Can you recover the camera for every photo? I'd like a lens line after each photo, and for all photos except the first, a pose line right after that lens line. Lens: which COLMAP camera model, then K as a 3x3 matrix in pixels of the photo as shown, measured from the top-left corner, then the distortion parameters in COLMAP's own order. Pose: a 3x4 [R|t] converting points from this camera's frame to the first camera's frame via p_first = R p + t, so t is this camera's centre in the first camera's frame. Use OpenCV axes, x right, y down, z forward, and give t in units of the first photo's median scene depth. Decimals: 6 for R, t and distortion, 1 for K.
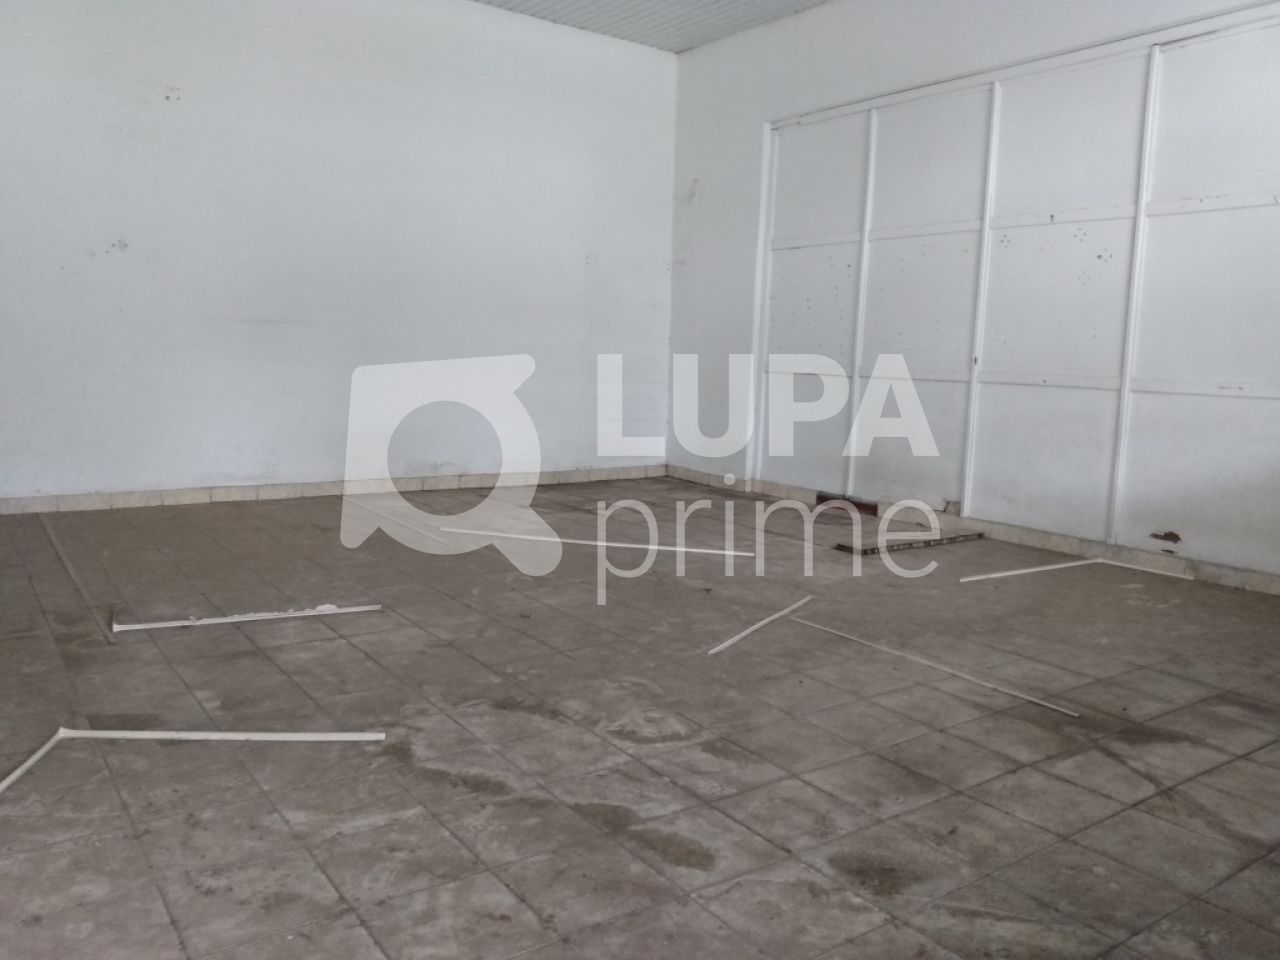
lens RADIAL K [[1004.1, 0, 638.4], [0, 1004.1, 478.5], [0, 0, 1]] dist [0.026823, -0.002593]
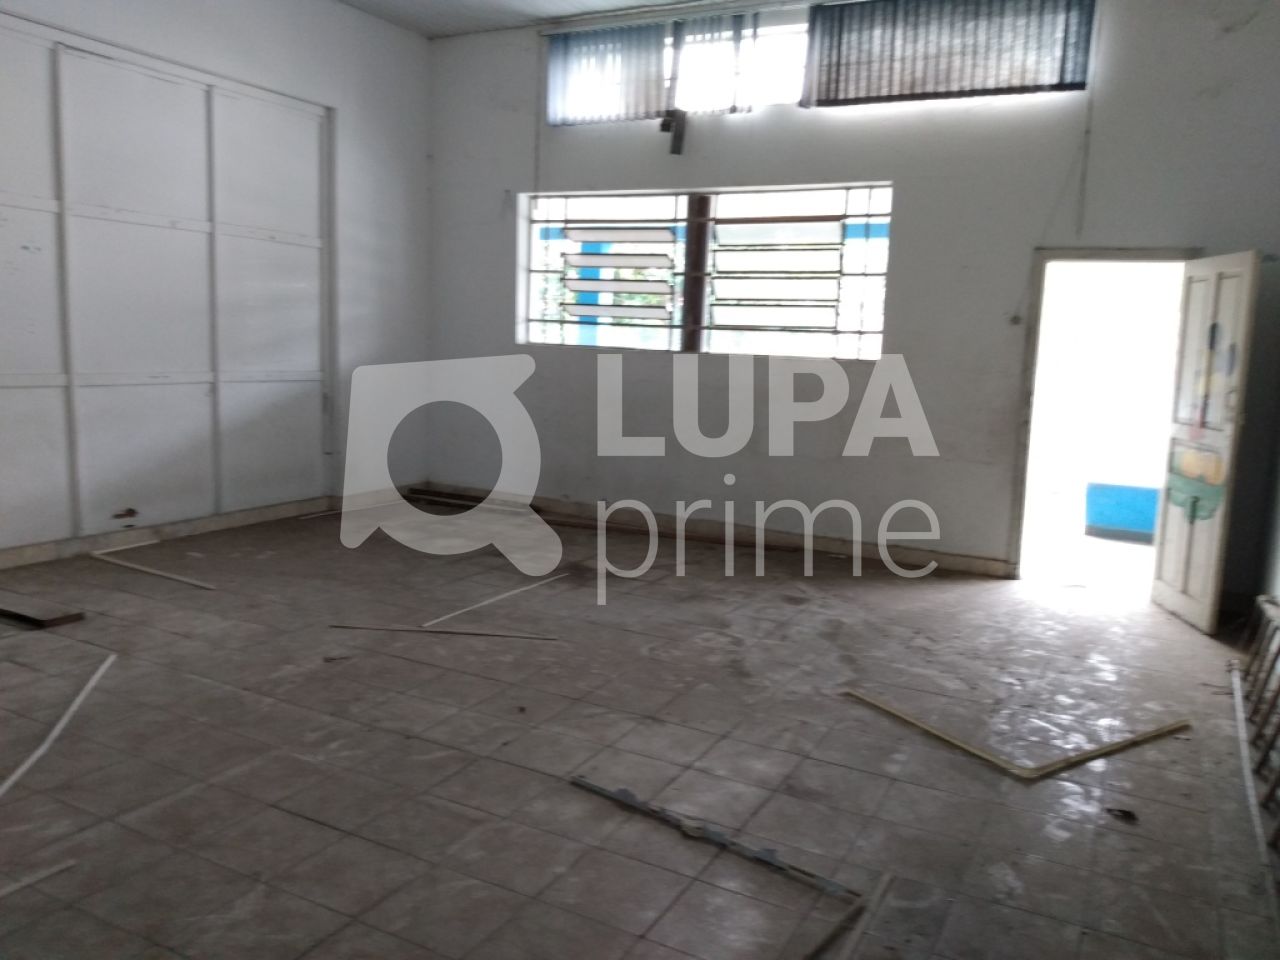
lens RADIAL K [[1004.1, 0, 638.4], [0, 1004.1, 479.9], [0, 0, 1]] dist [0.026823, -0.002593]
pose [[-0.453468, -0.177965, 0.873324, -1.210763], [0.060284, 0.971494, 0.229272, -0.346583], [-0.889232, 0.156615, -0.429813, 1.688213]]
